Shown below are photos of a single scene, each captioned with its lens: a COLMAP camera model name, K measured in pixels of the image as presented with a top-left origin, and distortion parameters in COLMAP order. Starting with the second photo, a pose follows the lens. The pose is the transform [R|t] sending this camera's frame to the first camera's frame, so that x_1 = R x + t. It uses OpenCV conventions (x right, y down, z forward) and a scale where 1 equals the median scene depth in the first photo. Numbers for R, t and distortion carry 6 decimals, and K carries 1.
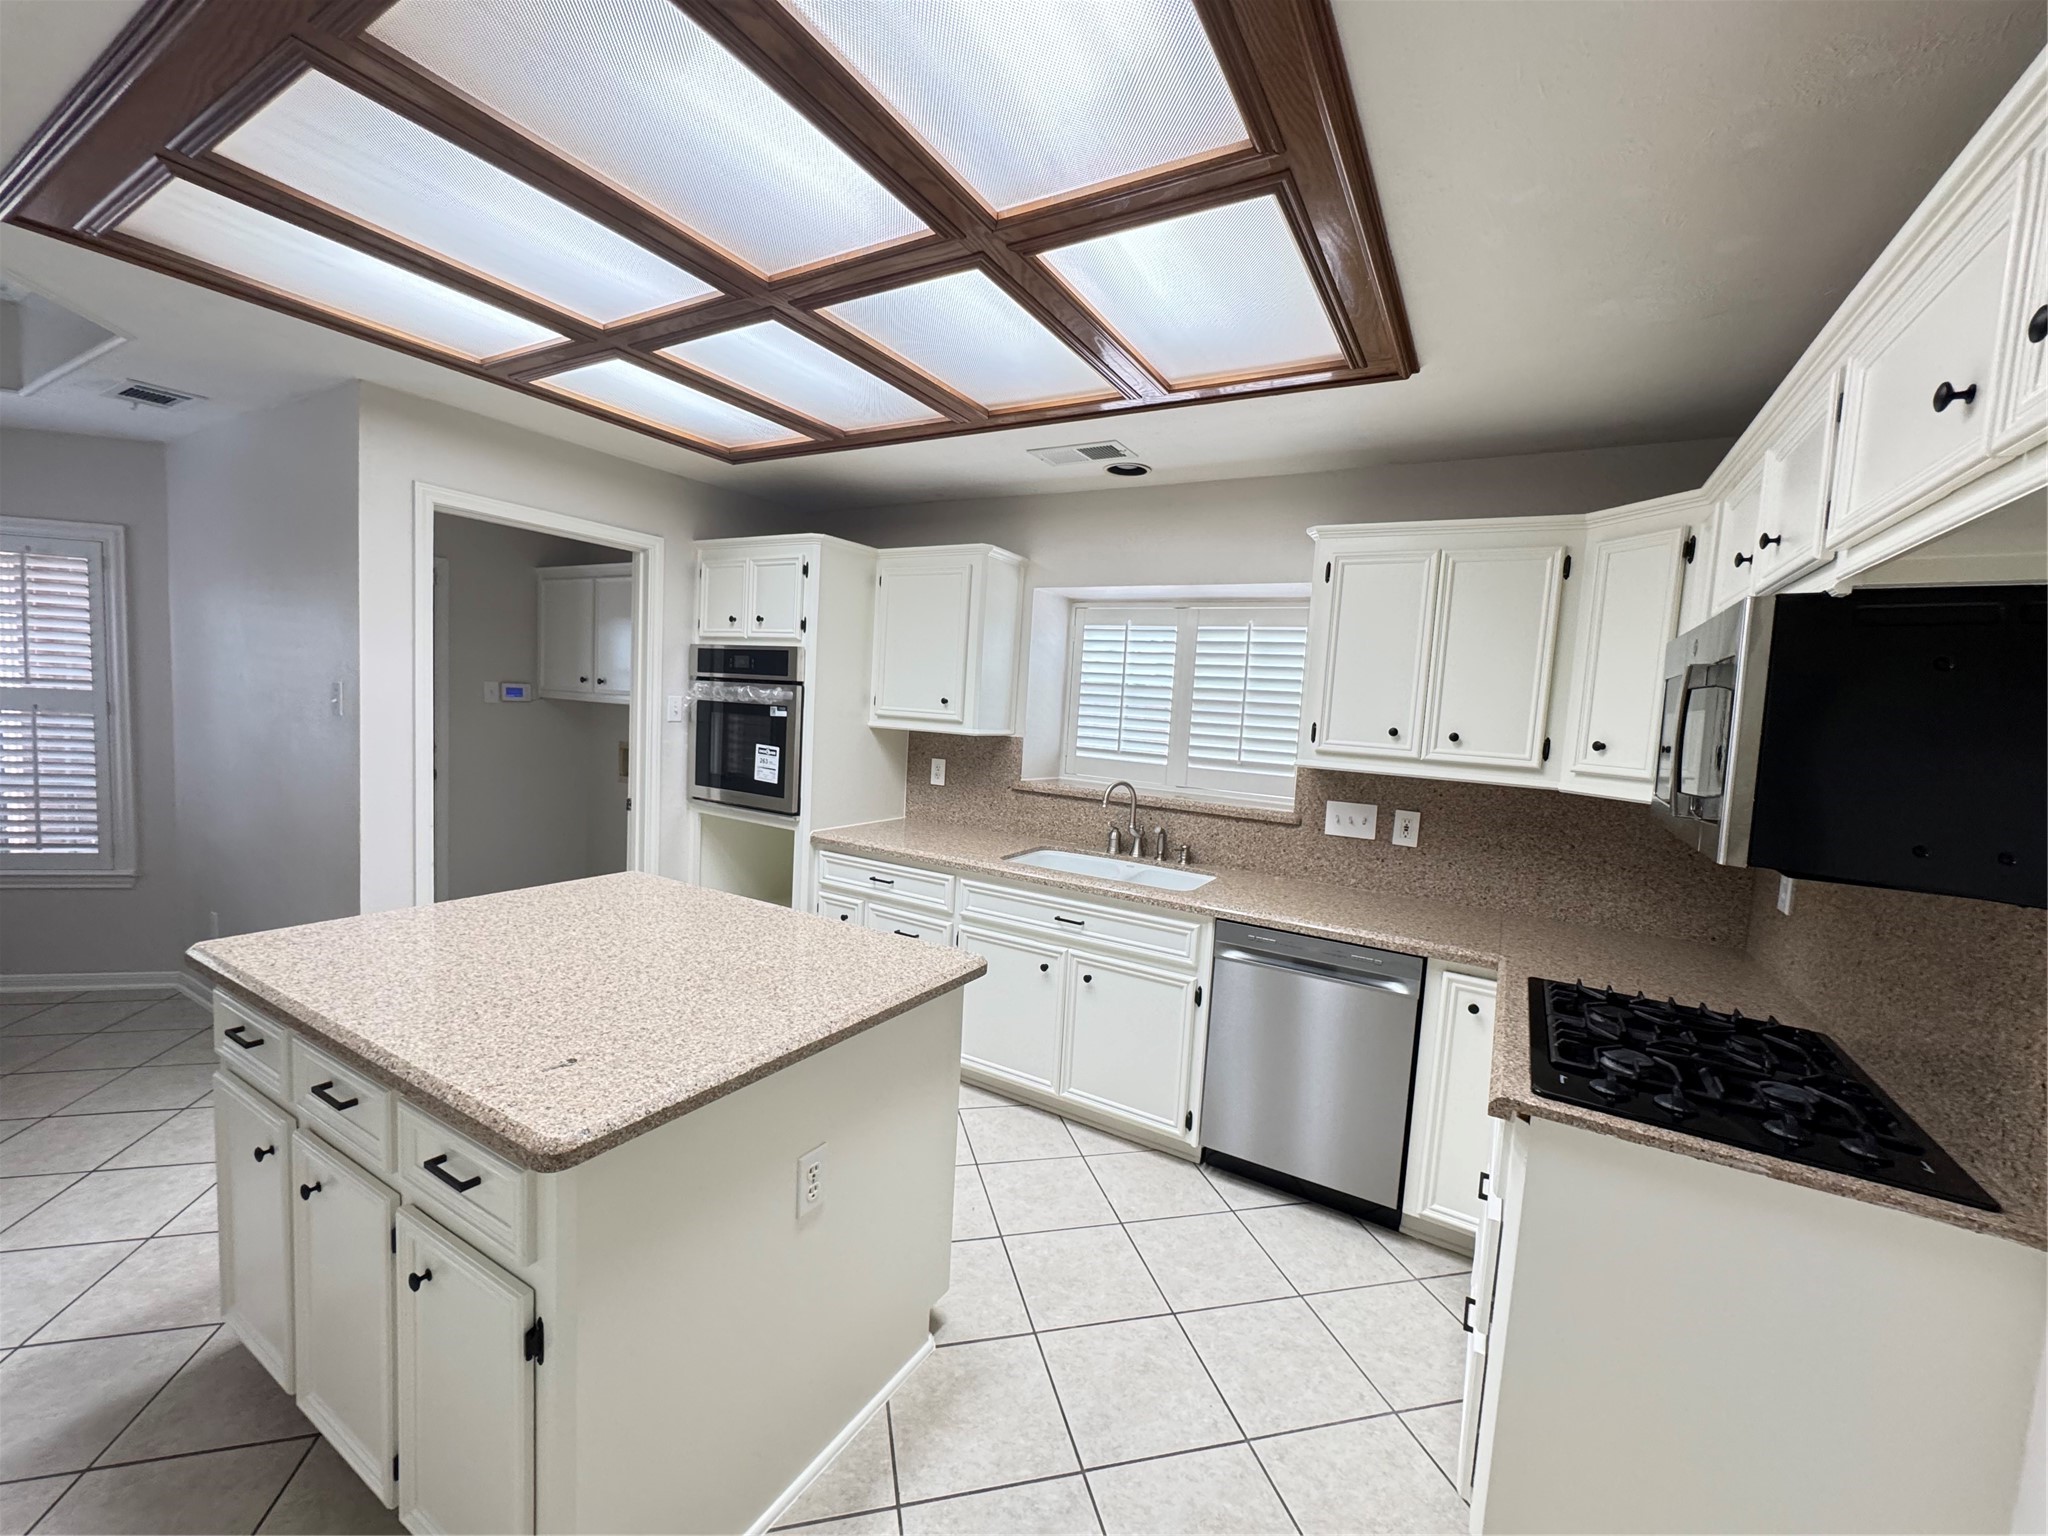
lens RADIAL K [[822.7, 0, 1024.6], [0, 822.7, 770.1], [0, 0, 1]] dist [-0.000151, -0.000679]
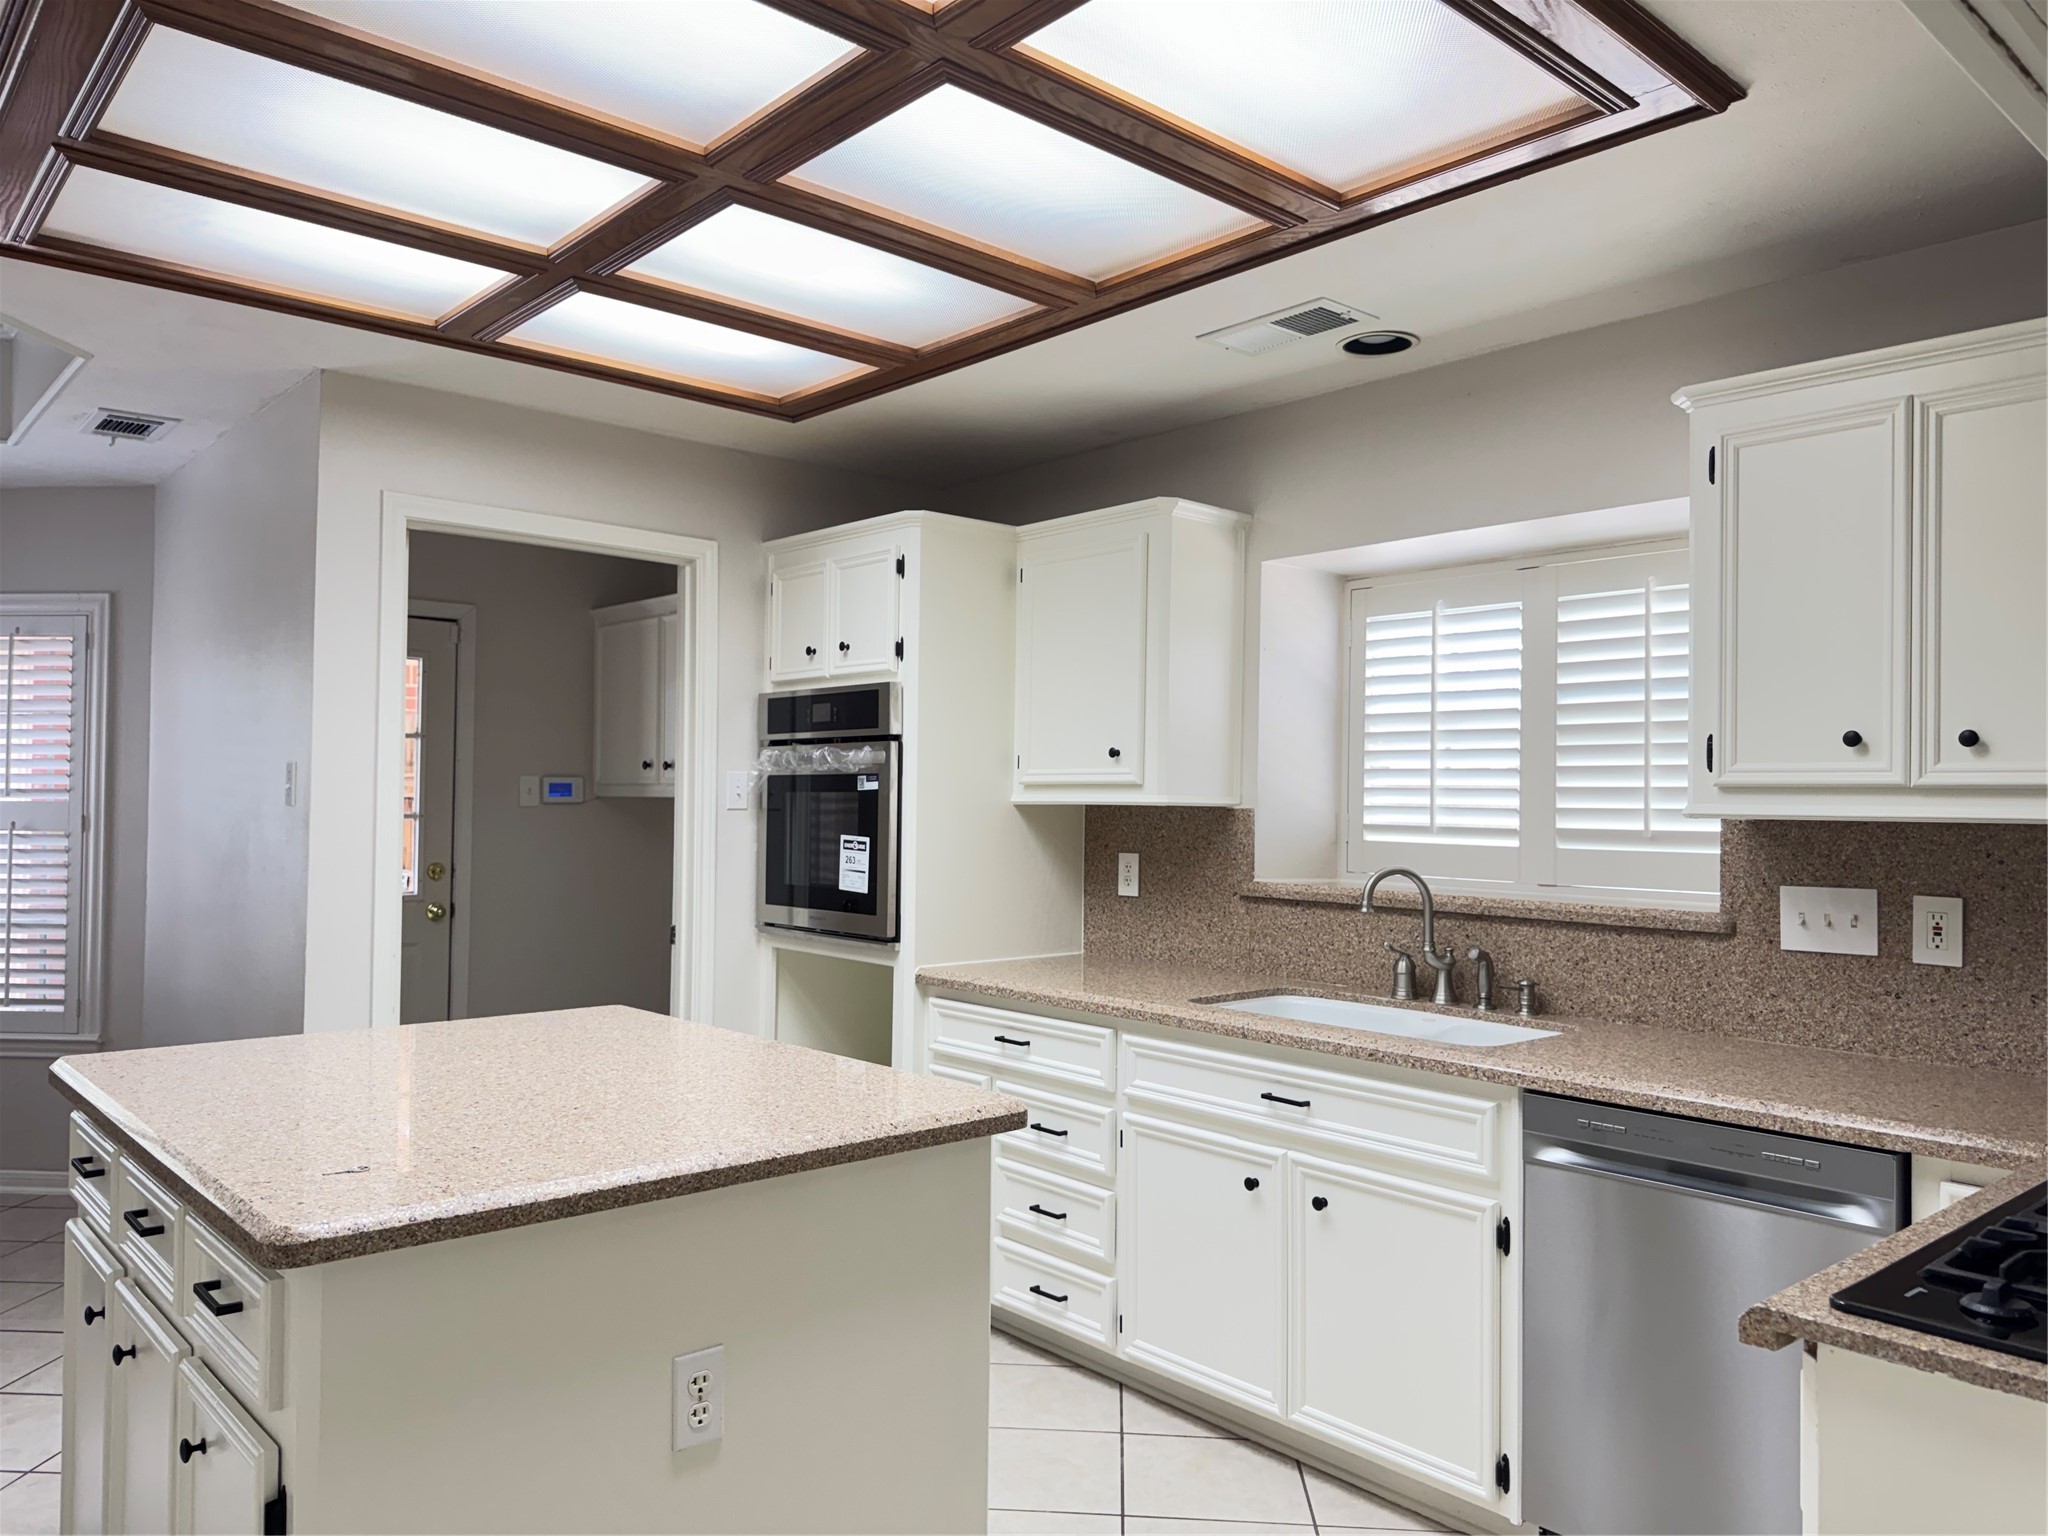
lens RADIAL K [[1450.3, 0, 1024.3], [0, 1450.3, 779.6], [0, 0, 1]] dist [0.054861, -0.069846]
pose [[0.950588, -0.051379, -0.306173, 0.202367], [0.016855, 0.993297, -0.114355, 0.070849], [0.309996, 0.103544, 0.945082, -0.055383]]
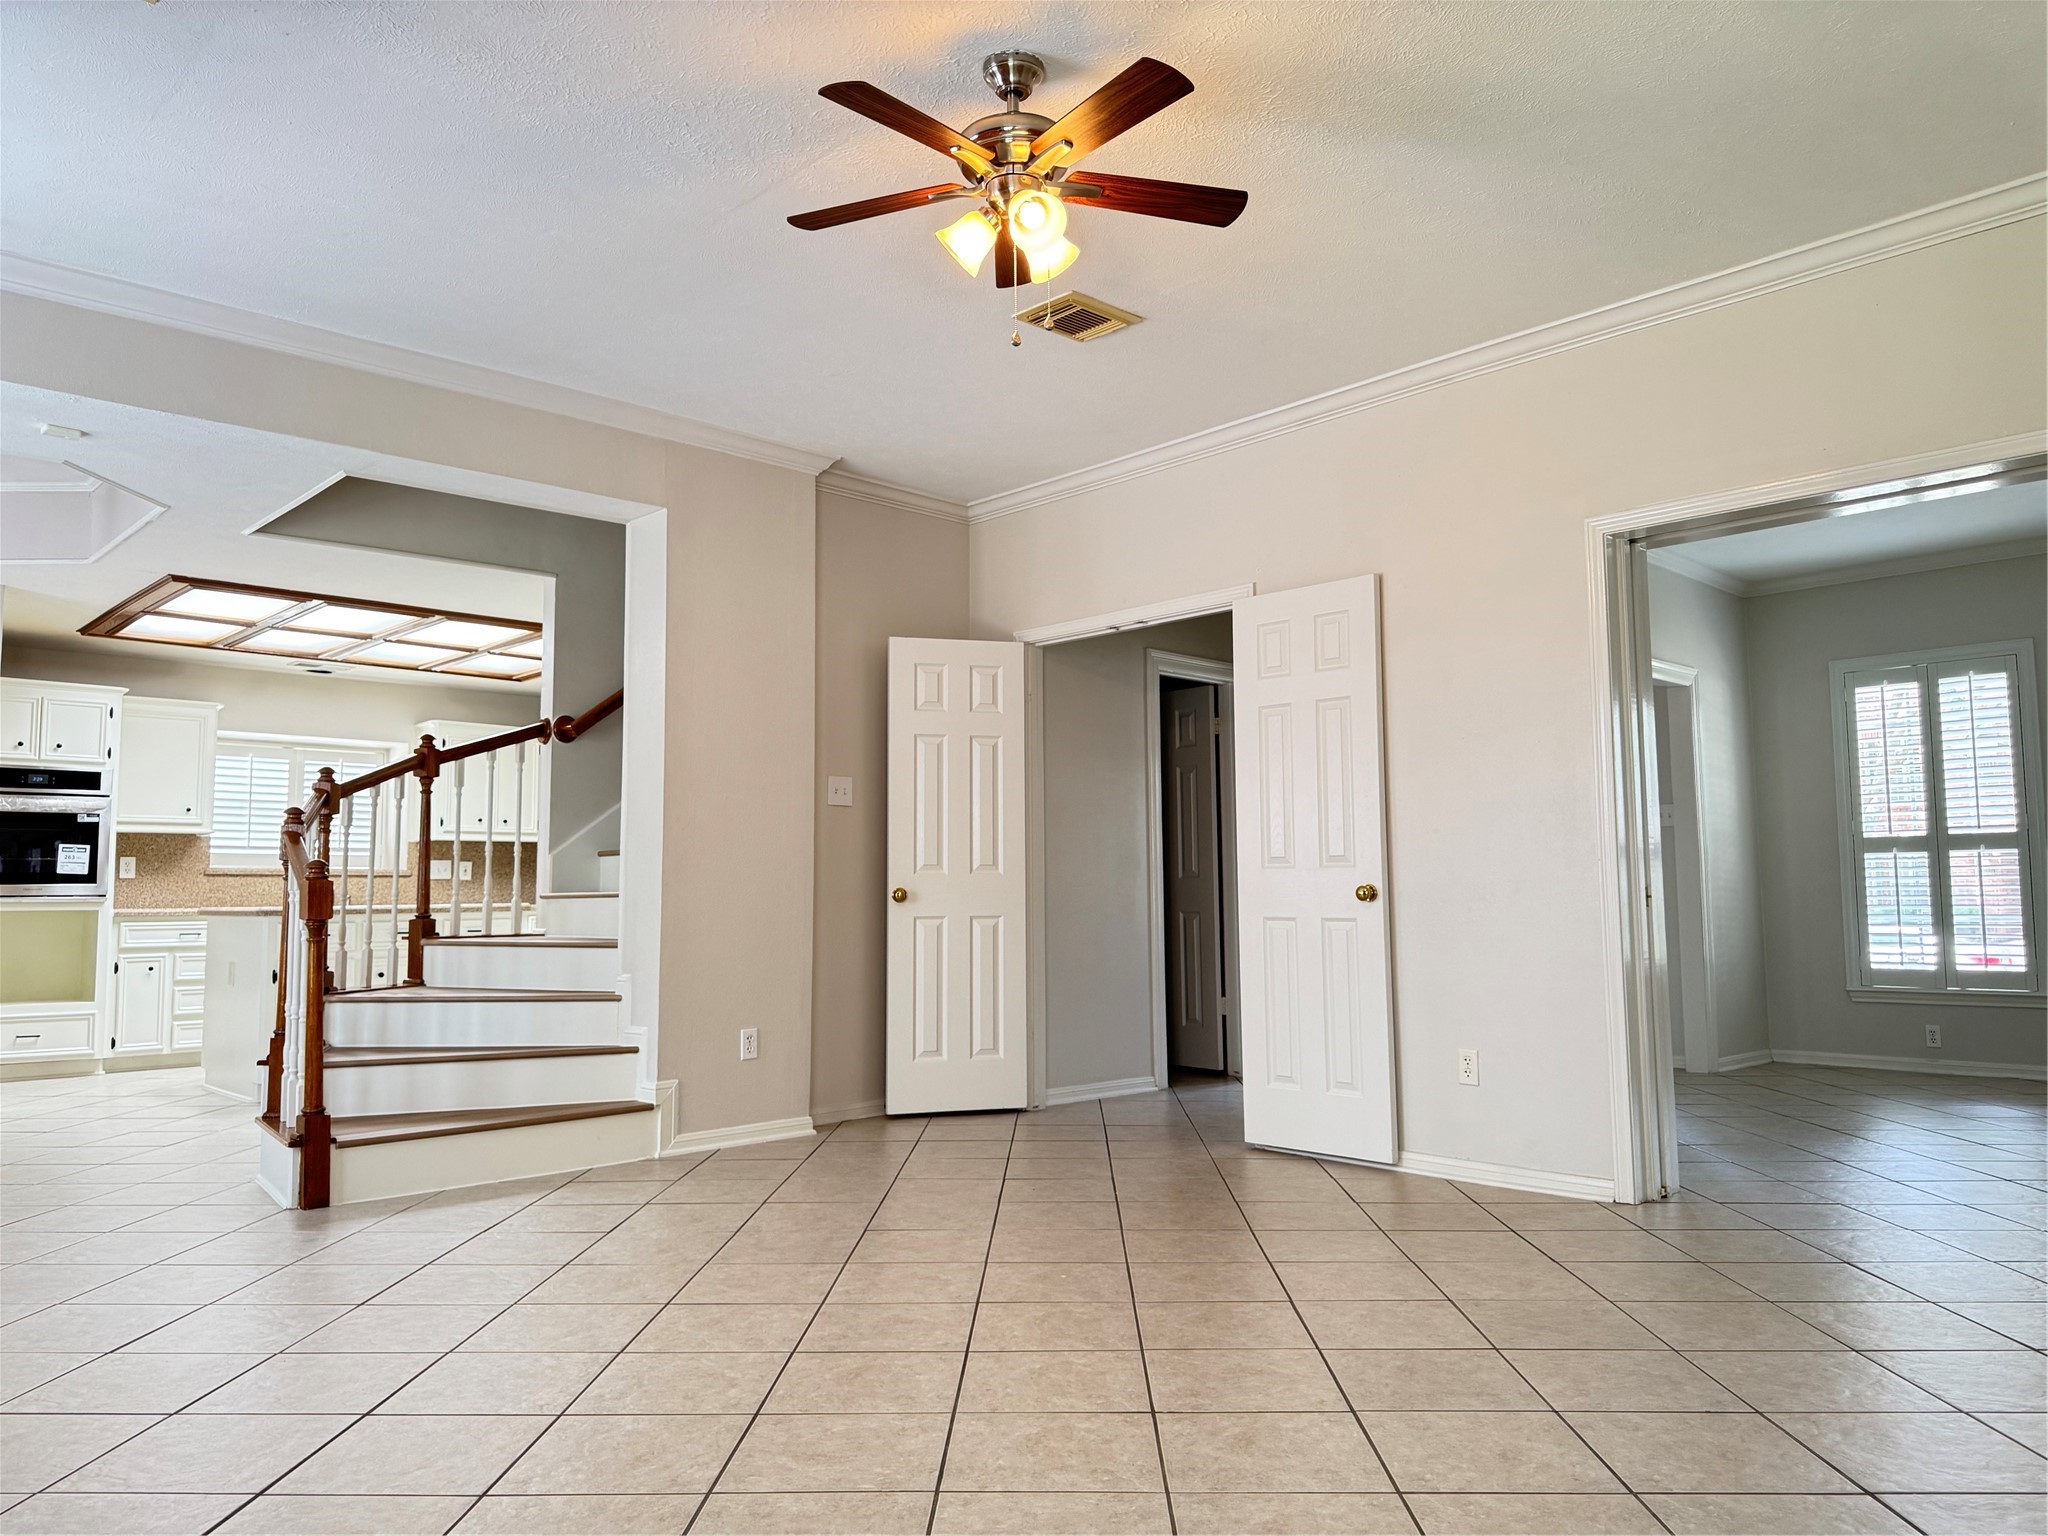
lens RADIAL K [[1450.3, 0, 1032.7], [0, 1450.3, 756.9], [0, 0, 1]] dist [0.054861, -0.069846]
pose [[0.255728, 0.032260, 0.966210, -2.551160], [0.104926, 0.992613, -0.060912, 0.153528], [-0.961038, 0.116958, 0.250454, -1.206393]]
